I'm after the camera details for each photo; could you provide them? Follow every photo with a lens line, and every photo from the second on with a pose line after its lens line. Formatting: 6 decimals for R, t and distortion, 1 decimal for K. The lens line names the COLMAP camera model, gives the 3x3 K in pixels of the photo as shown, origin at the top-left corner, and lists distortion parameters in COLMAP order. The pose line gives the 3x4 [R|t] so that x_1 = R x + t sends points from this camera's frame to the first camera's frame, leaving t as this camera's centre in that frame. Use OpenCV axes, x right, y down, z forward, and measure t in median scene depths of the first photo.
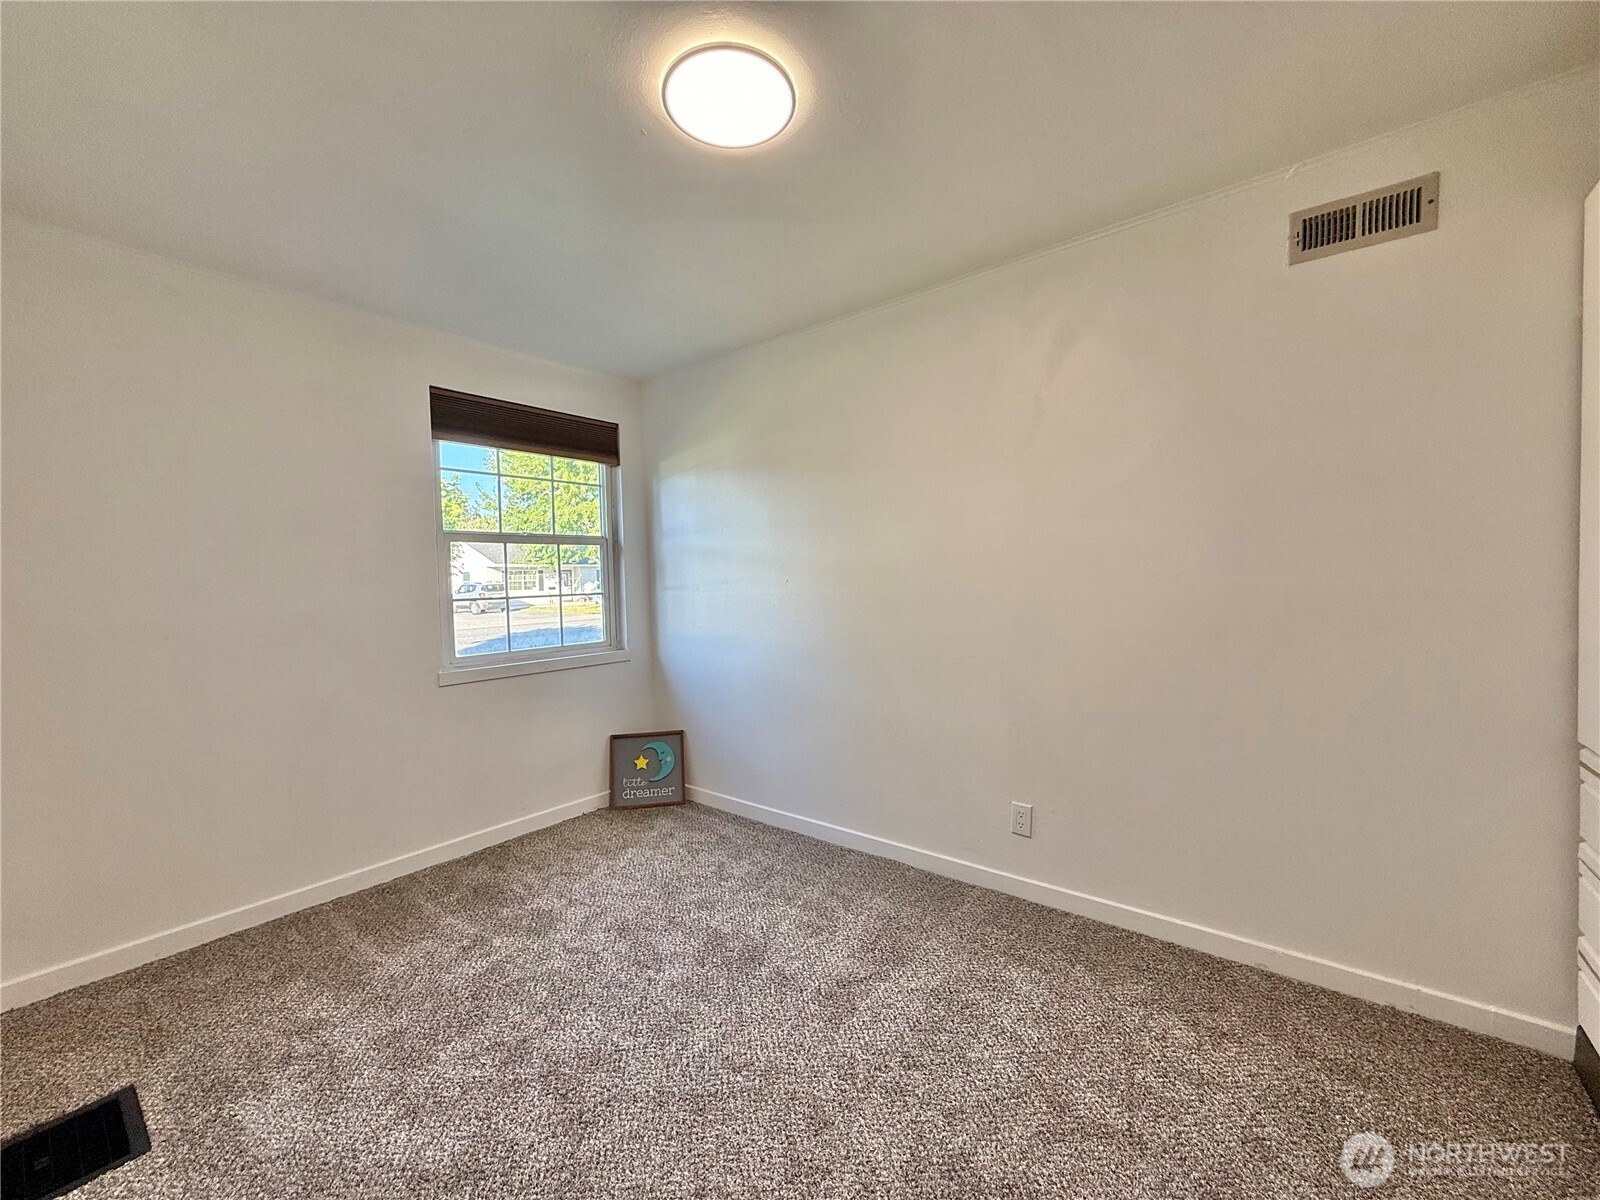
lens RADIAL K [[632.8, 0, 797.0], [0, 632.8, 604.0], [0, 0, 1]] dist [0.002387, -0.000137]
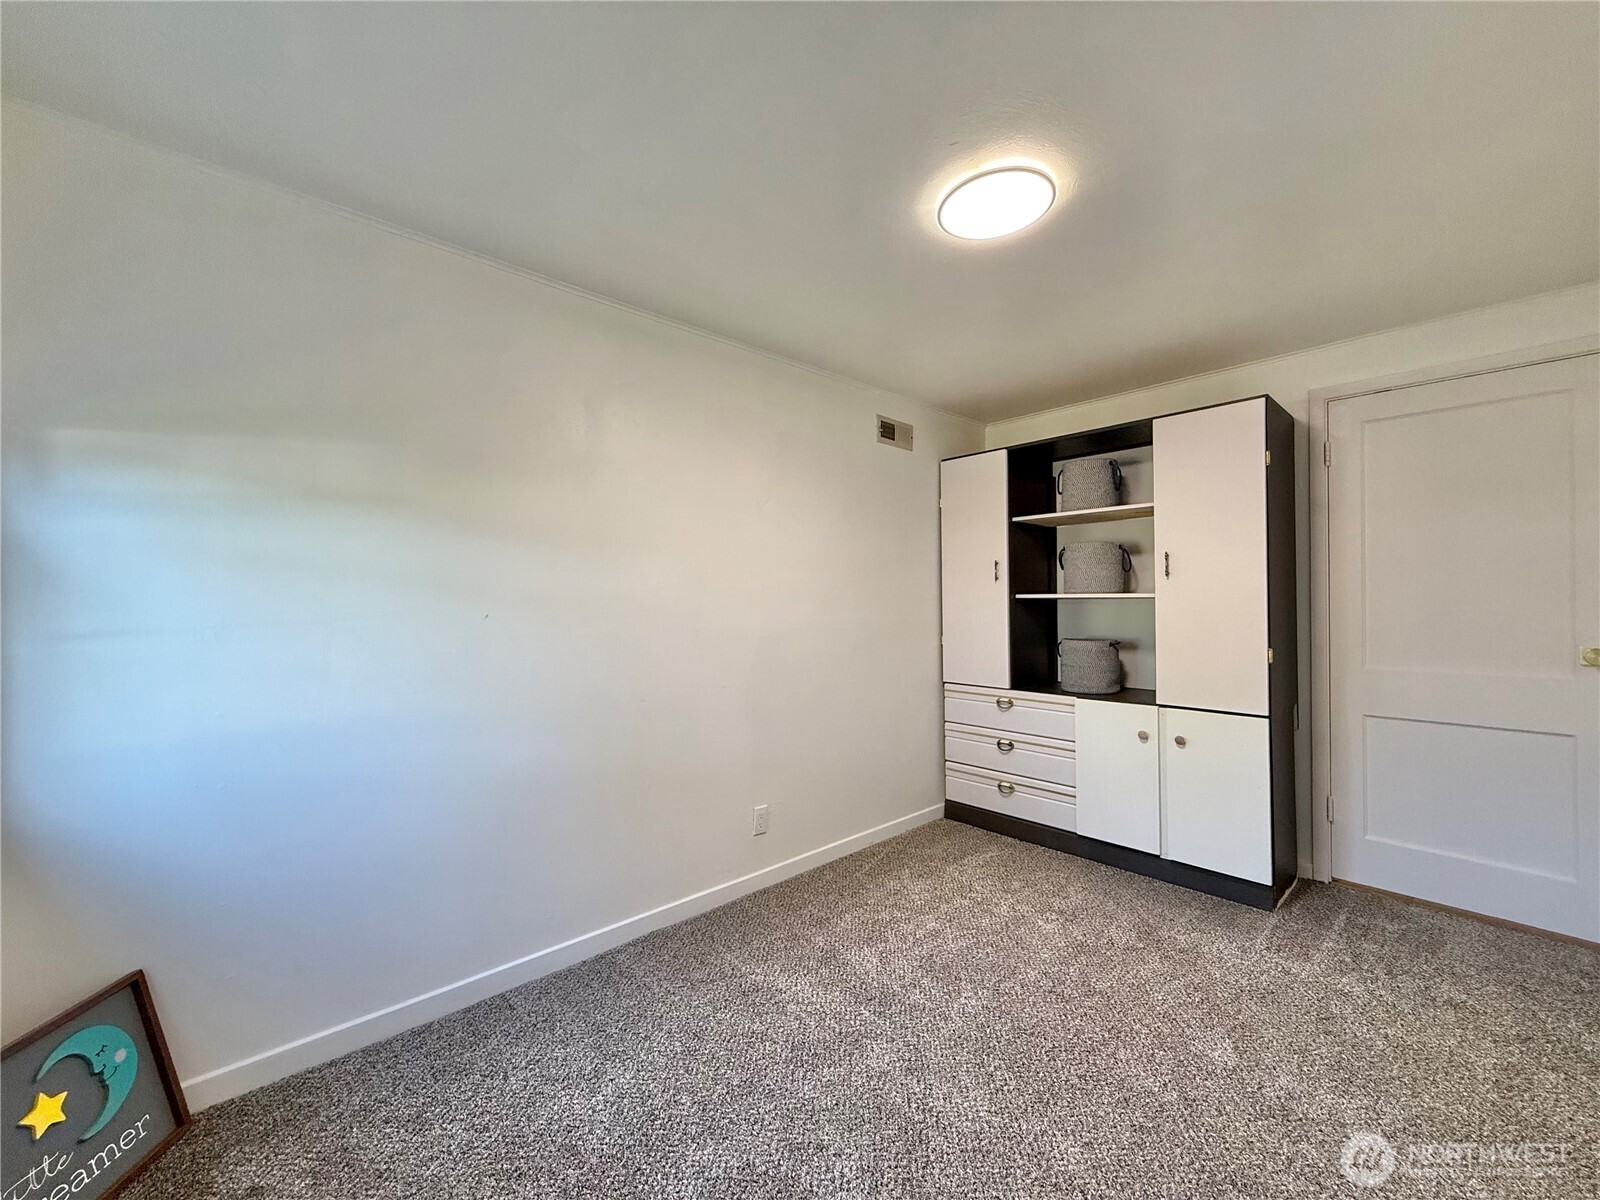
lens RADIAL K [[632.8, 0, 795.9], [0, 632.8, 596.4], [0, 0, 1]] dist [0.002387, -0.000137]
pose [[0.177281, 0.026689, 0.983798, -0.776395], [0.045370, 0.998348, -0.035259, -0.027498], [-0.983114, 0.050885, 0.175777, 0.693543]]
